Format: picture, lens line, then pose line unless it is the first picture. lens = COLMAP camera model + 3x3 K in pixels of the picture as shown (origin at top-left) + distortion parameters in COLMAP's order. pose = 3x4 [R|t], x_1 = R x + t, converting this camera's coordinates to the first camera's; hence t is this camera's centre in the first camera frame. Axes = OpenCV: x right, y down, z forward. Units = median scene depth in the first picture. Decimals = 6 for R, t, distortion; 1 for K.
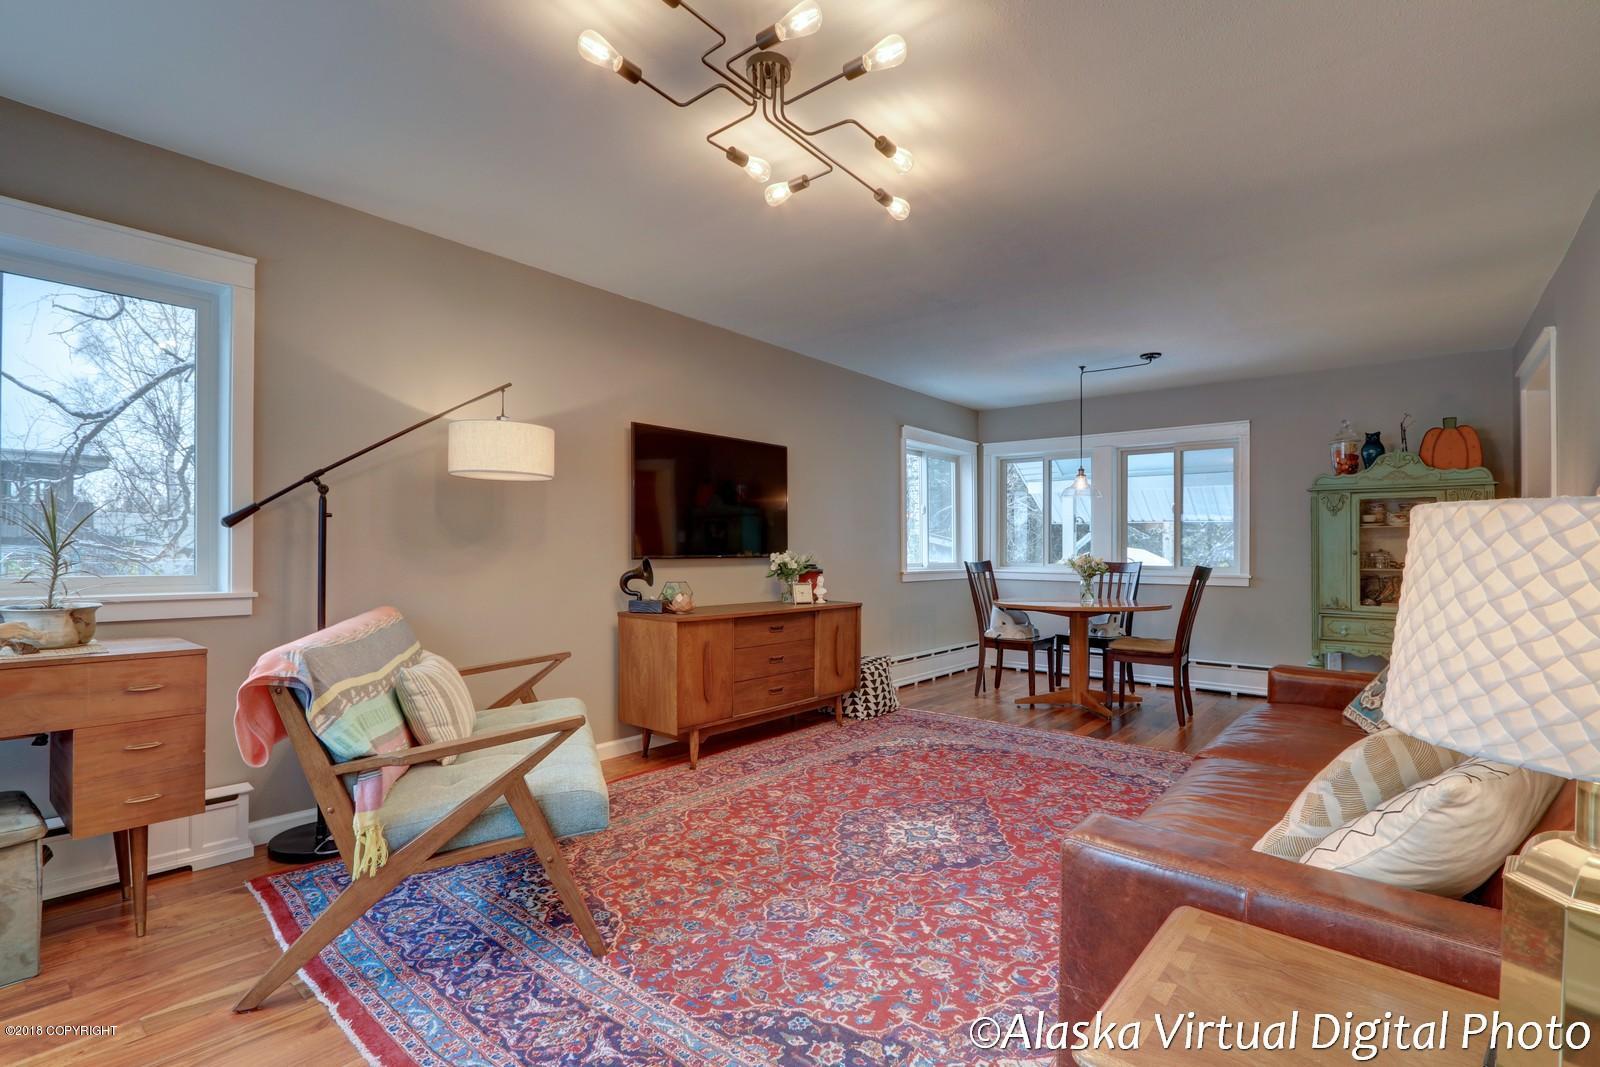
lens RADIAL K [[744.5, 0, 796.6], [0, 744.5, 543.3], [0, 0, 1]] dist [-0.020498, -0.000064]
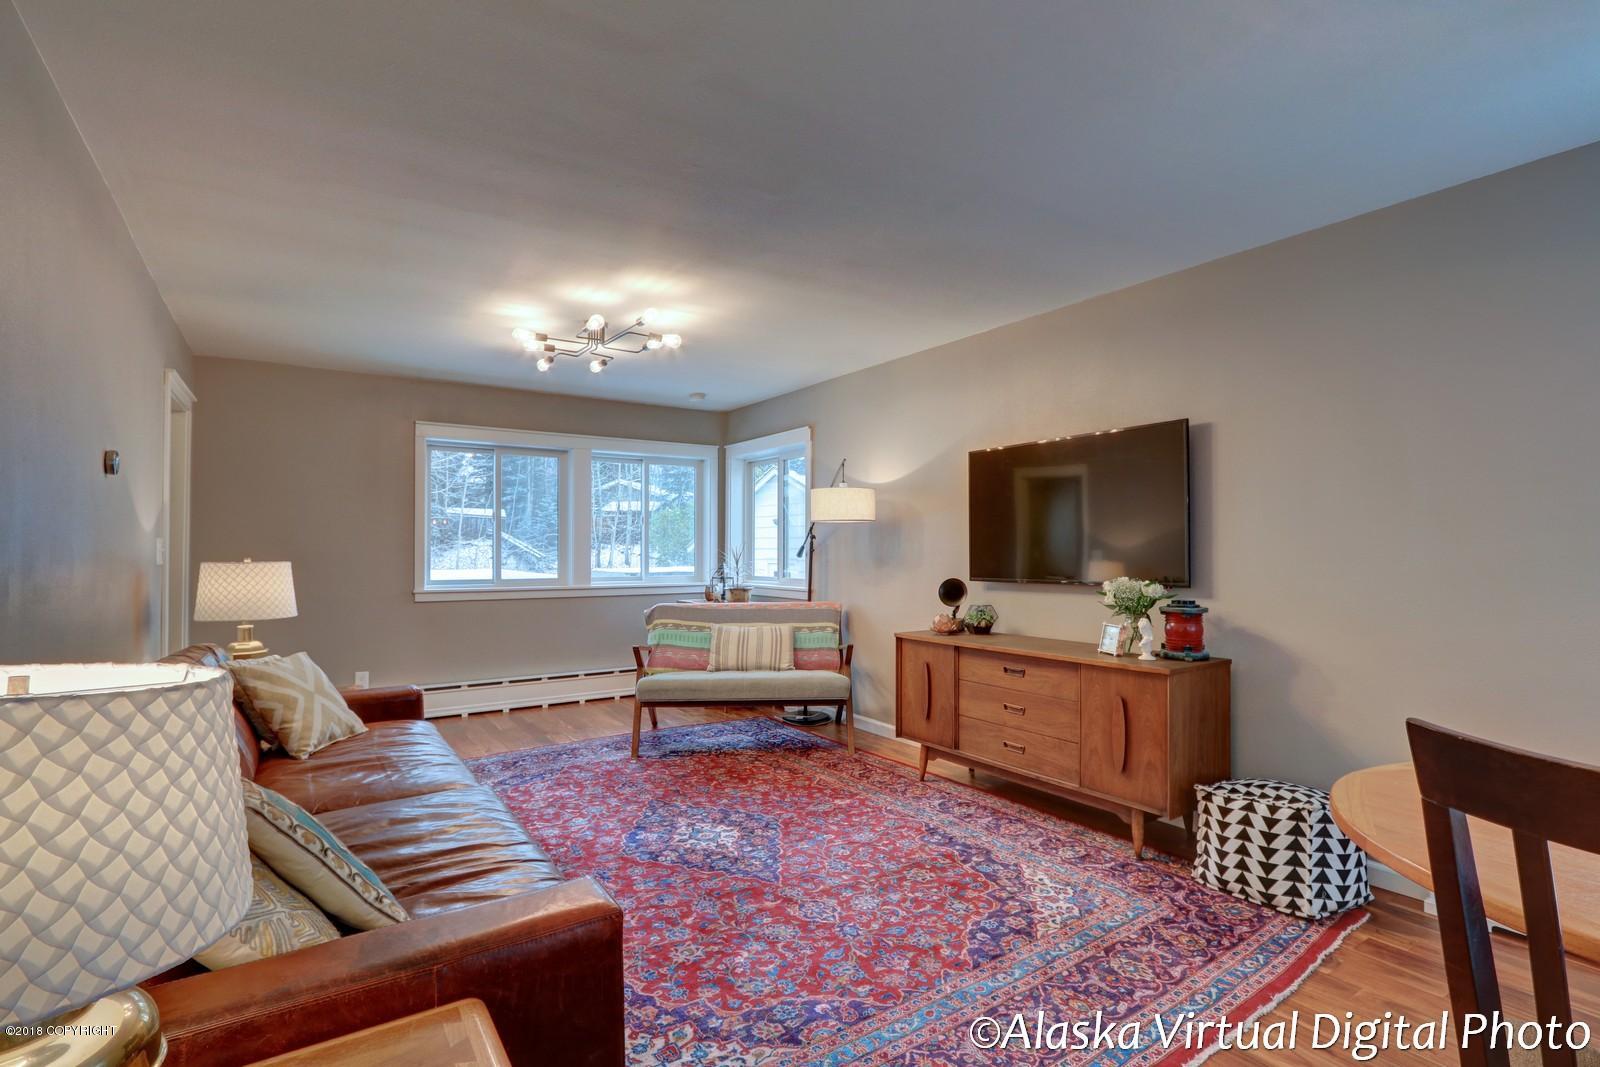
lens RADIAL K [[744.5, 0, 796.6], [0, 744.5, 543.3], [0, 0, 1]] dist [-0.020498, -0.000064]
pose [[-0.277160, -0.020698, -0.960601, 0.986672], [0.008058, 0.999683, -0.023865, -0.011493], [0.960790, -0.014355, -0.276905, 1.189534]]
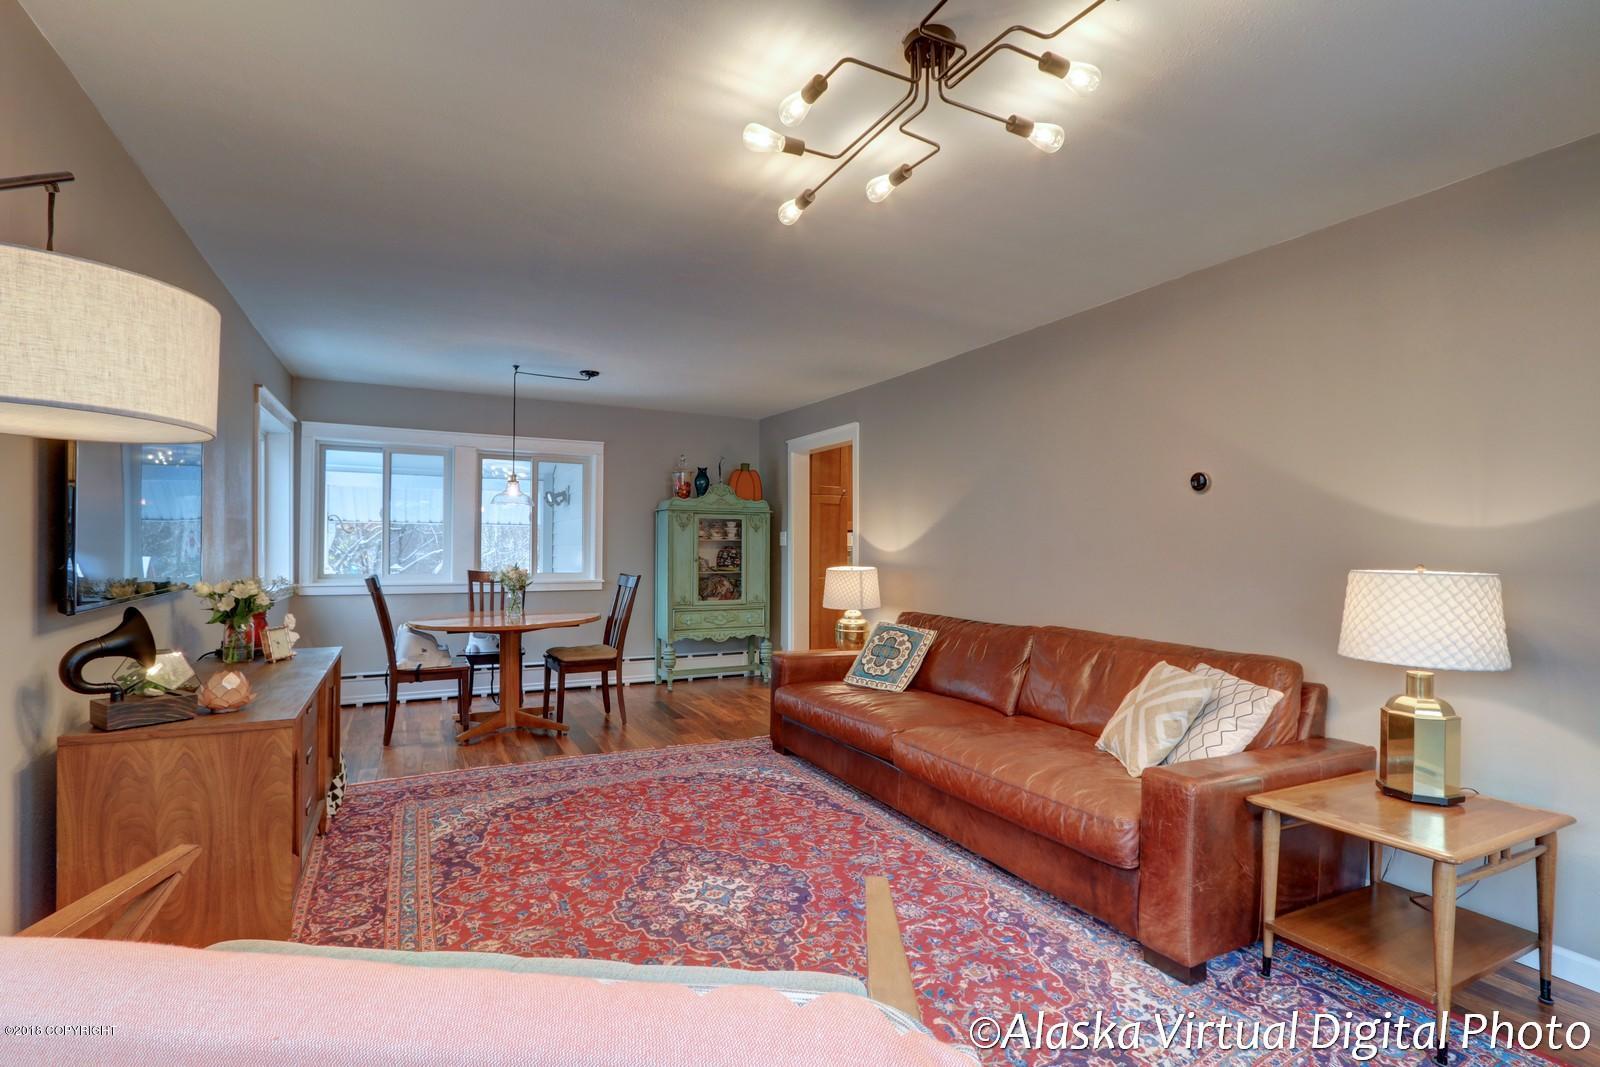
lens RADIAL K [[744.5, 0, 796.6], [0, 744.5, 543.3], [0, 0, 1]] dist [-0.020498, -0.000064]
pose [[0.384306, 0.000026, 0.923206, -0.517958], [-0.011808, 0.999918, 0.004887, -0.034327], [-0.923130, -0.012779, 0.384275, 0.468289]]
